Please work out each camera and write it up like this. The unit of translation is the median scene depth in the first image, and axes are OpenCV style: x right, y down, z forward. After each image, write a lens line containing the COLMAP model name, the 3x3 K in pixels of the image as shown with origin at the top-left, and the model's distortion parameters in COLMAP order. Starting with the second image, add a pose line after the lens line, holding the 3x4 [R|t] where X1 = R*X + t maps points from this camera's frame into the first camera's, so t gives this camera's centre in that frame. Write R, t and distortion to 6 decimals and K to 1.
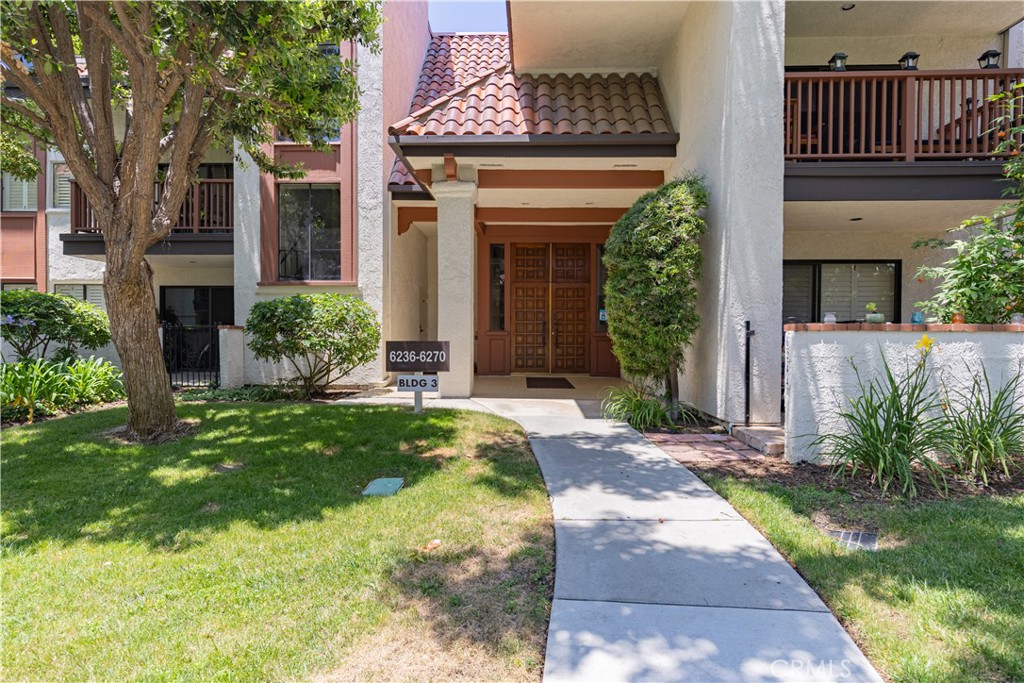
lens RADIAL K [[533.4, 0, 511.7], [0, 533.4, 343.2], [0, 0, 1]] dist [0.005761, -0.000030]
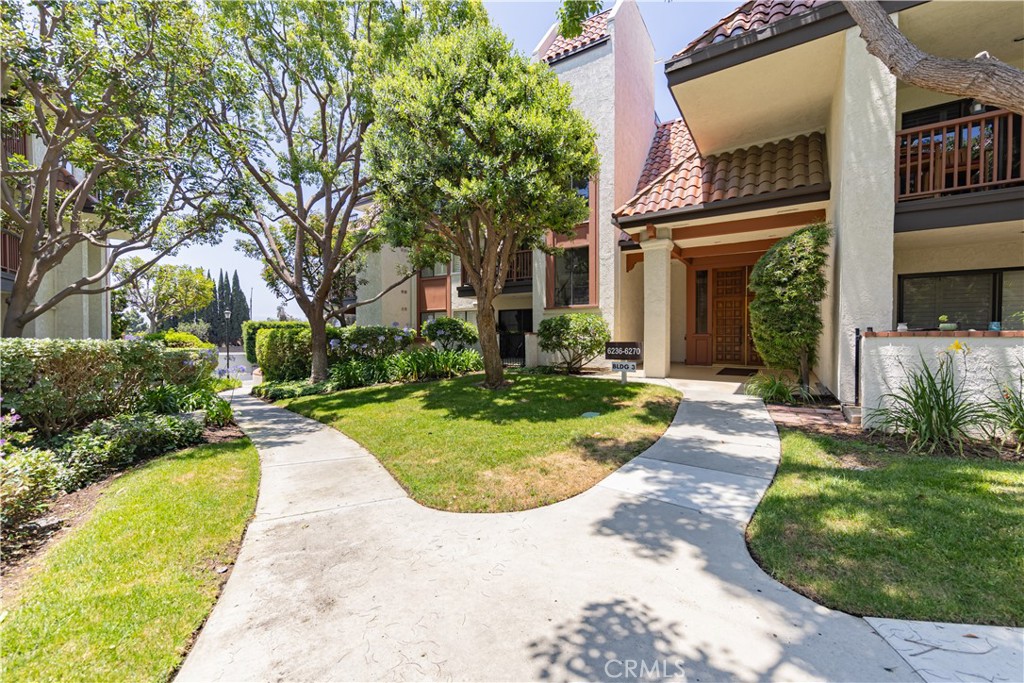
lens RADIAL K [[411.8, 0, 511.8], [0, 411.8, 343.1], [0, 0, 1]] dist [0.001172, 0.000083]
pose [[0.851004, 0.003982, -0.525143, 0.215005], [-0.000848, 0.999980, 0.006210, -0.008529], [0.525158, -0.004839, 0.850991, -0.310842]]
